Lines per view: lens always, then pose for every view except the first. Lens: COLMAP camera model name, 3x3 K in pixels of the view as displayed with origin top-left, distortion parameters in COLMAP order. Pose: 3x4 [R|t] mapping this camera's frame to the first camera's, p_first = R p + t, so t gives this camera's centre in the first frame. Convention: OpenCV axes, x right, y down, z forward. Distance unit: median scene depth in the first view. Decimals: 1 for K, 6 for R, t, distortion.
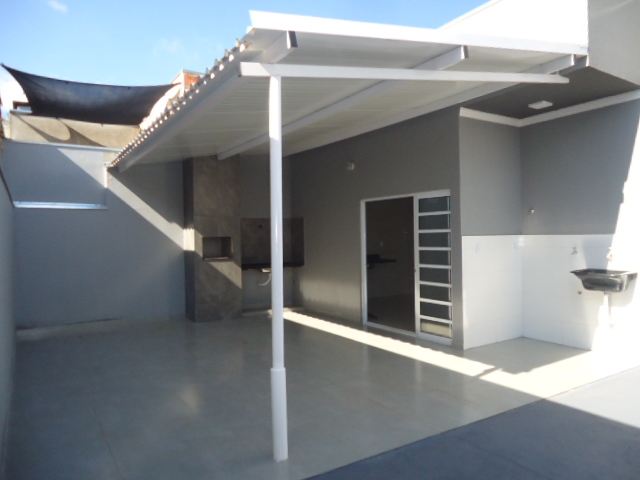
lens RADIAL K [[468.9, 0, 321.5], [0, 468.9, 238.1], [0, 0, 1]] dist [0.005127, 0.005557]
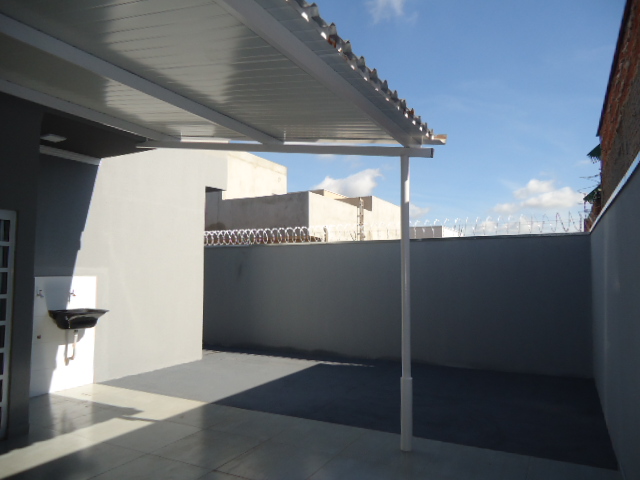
lens RADIAL K [[468.9, 0, 320.0], [0, 468.9, 236.3], [0, 0, 1]] dist [0.005127, 0.005557]
pose [[-0.500496, 0.085511, 0.861505, -0.590165], [0.011045, 0.995660, -0.092410, 0.004924], [-0.865668, -0.036736, -0.499268, 0.989170]]
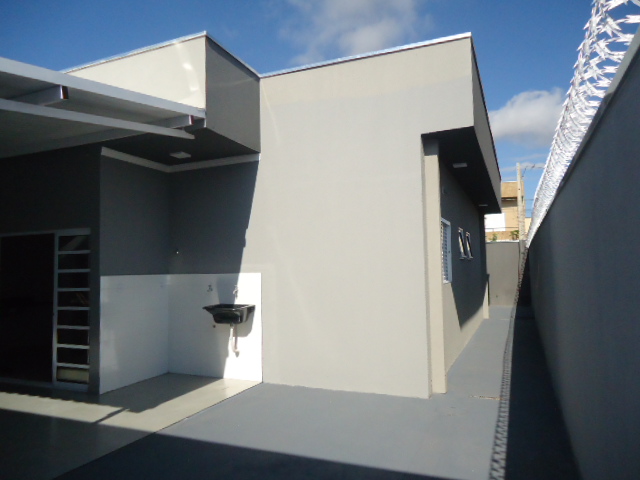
lens RADIAL K [[468.9, 0, 316.8], [0, 468.9, 239.1], [0, 0, 1]] dist [0.005127, 0.005557]
pose [[0.831298, 0.035936, 0.554664, 0.128680], [0.007669, 0.997071, -0.076094, -0.003104], [-0.555774, 0.067511, 0.828588, -0.066144]]
